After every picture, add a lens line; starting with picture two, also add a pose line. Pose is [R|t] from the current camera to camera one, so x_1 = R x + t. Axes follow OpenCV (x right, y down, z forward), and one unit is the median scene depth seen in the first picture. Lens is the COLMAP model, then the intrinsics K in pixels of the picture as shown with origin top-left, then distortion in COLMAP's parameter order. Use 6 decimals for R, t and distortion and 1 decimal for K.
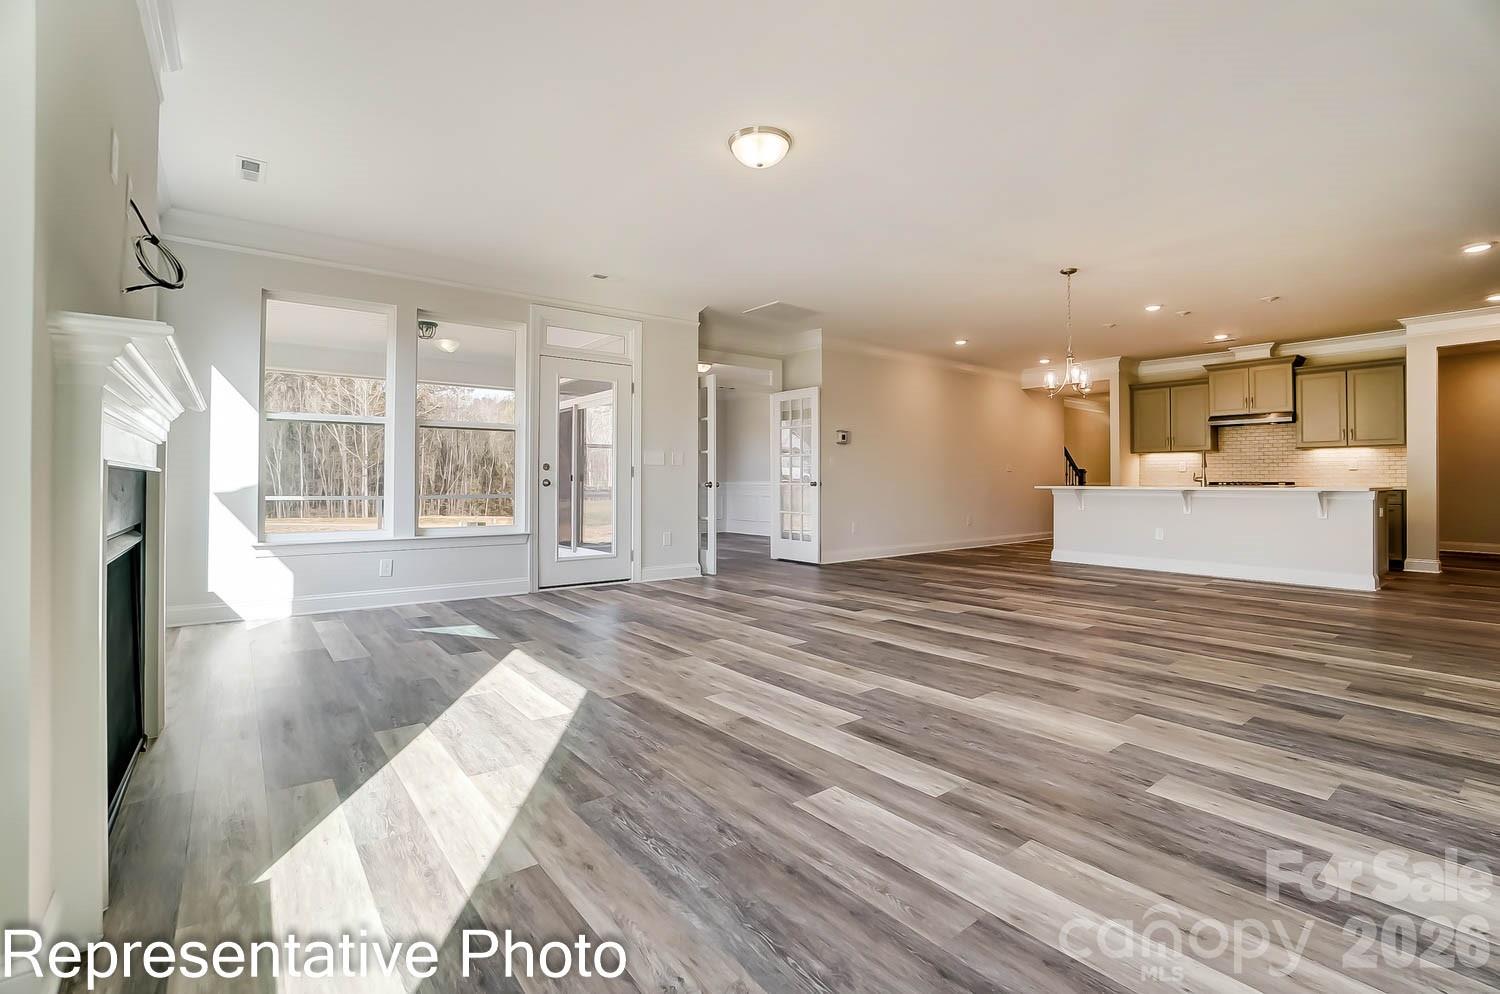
lens RADIAL K [[663.0, 0, 733.0], [0, 663.0, 492.5], [0, 0, 1]] dist [-0.054857, 0.000017]
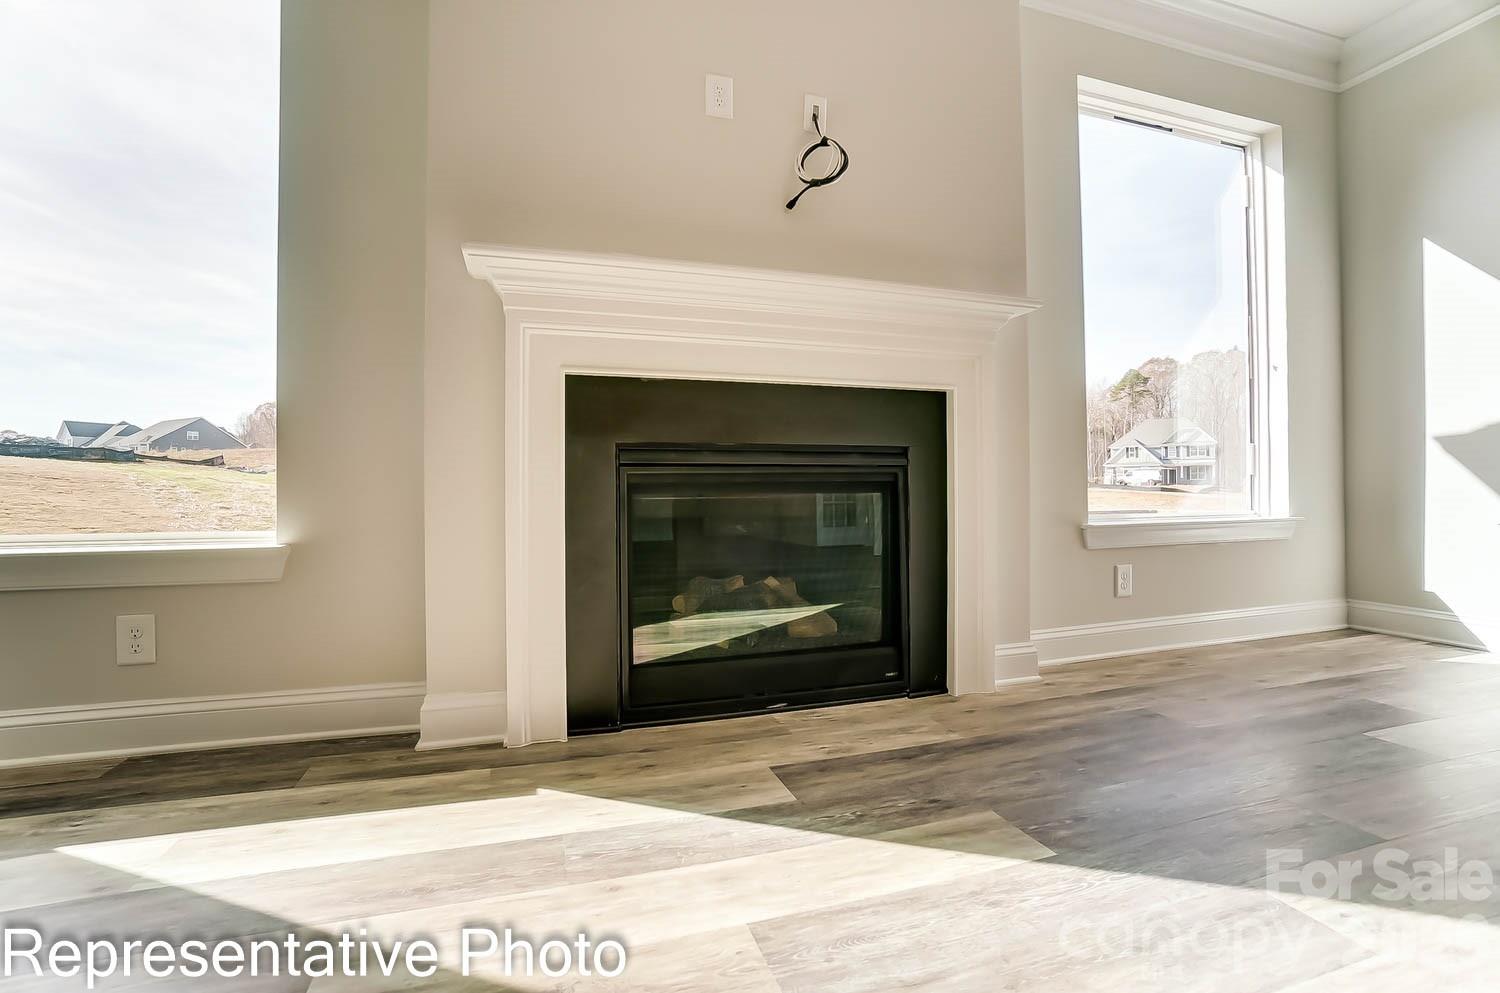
lens RADIAL K [[643.6, 0, 712.4], [0, 643.6, 493.6], [0, 0, 1]] dist [-0.028692, 0.000077]
pose [[-0.358811, 0.005042, -0.933397, 0.029916], [-0.004185, 0.999967, 0.007011, 0.094052], [0.933401, 0.006421, -0.358778, 0.921326]]
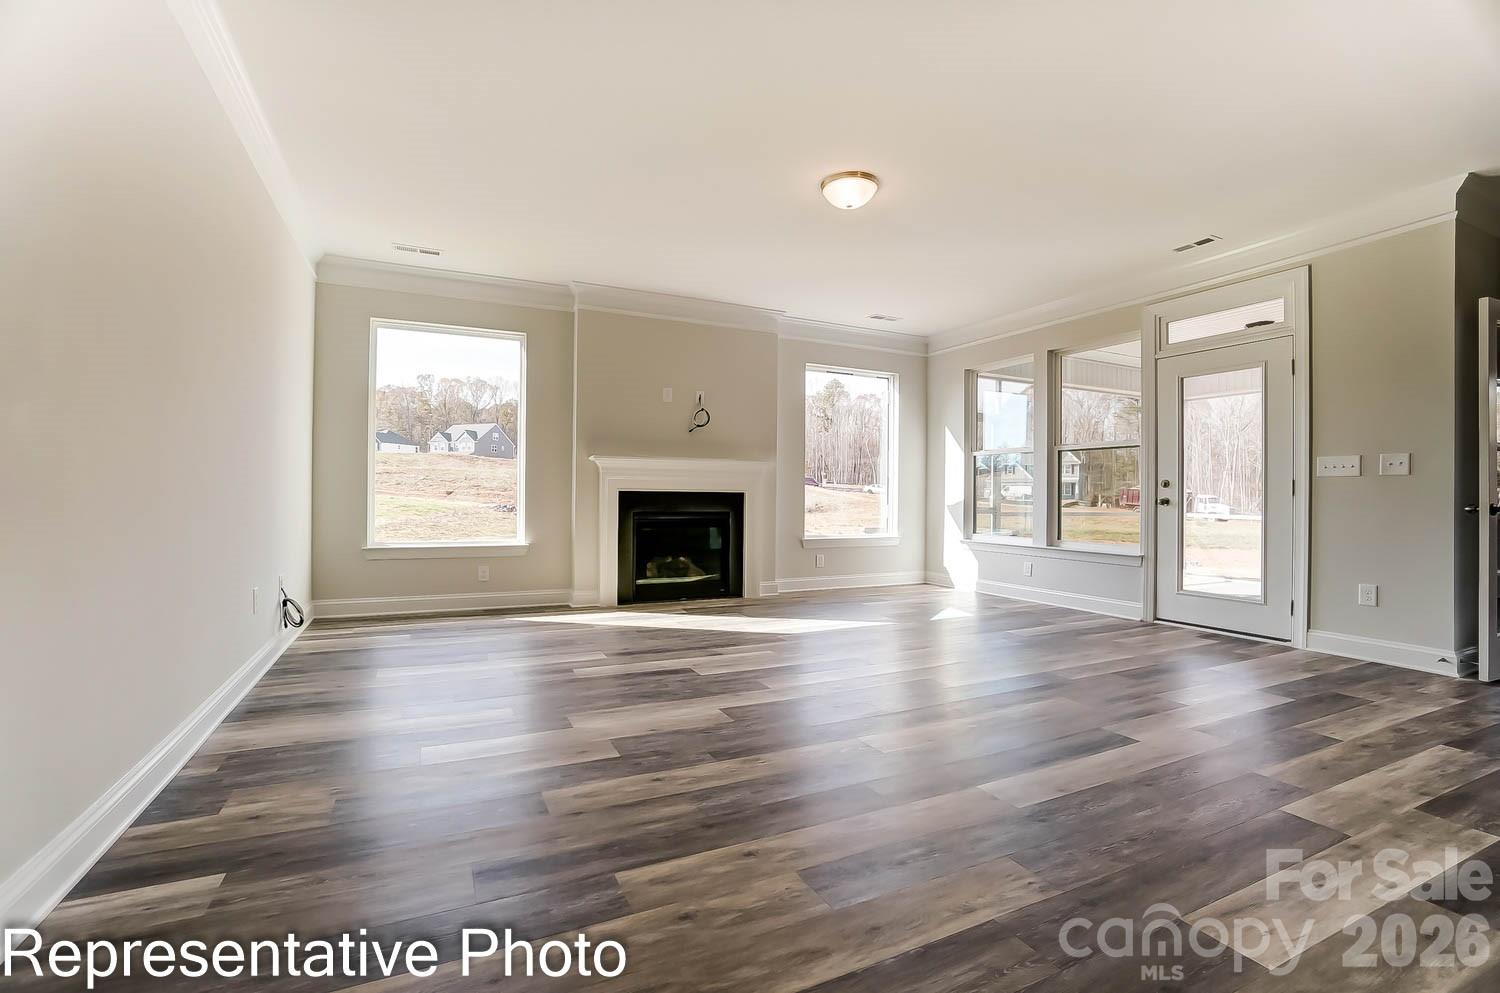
lens RADIAL K [[663.0, 0, 733.0], [0, 663.0, 492.0], [0, 0, 1]] dist [-0.054857, 0.000017]
pose [[-0.209373, -0.008074, -0.977802, 1.528261], [-0.023171, 0.999726, -0.003293, -0.024132], [0.977561, 0.021967, -0.209503, 1.370625]]
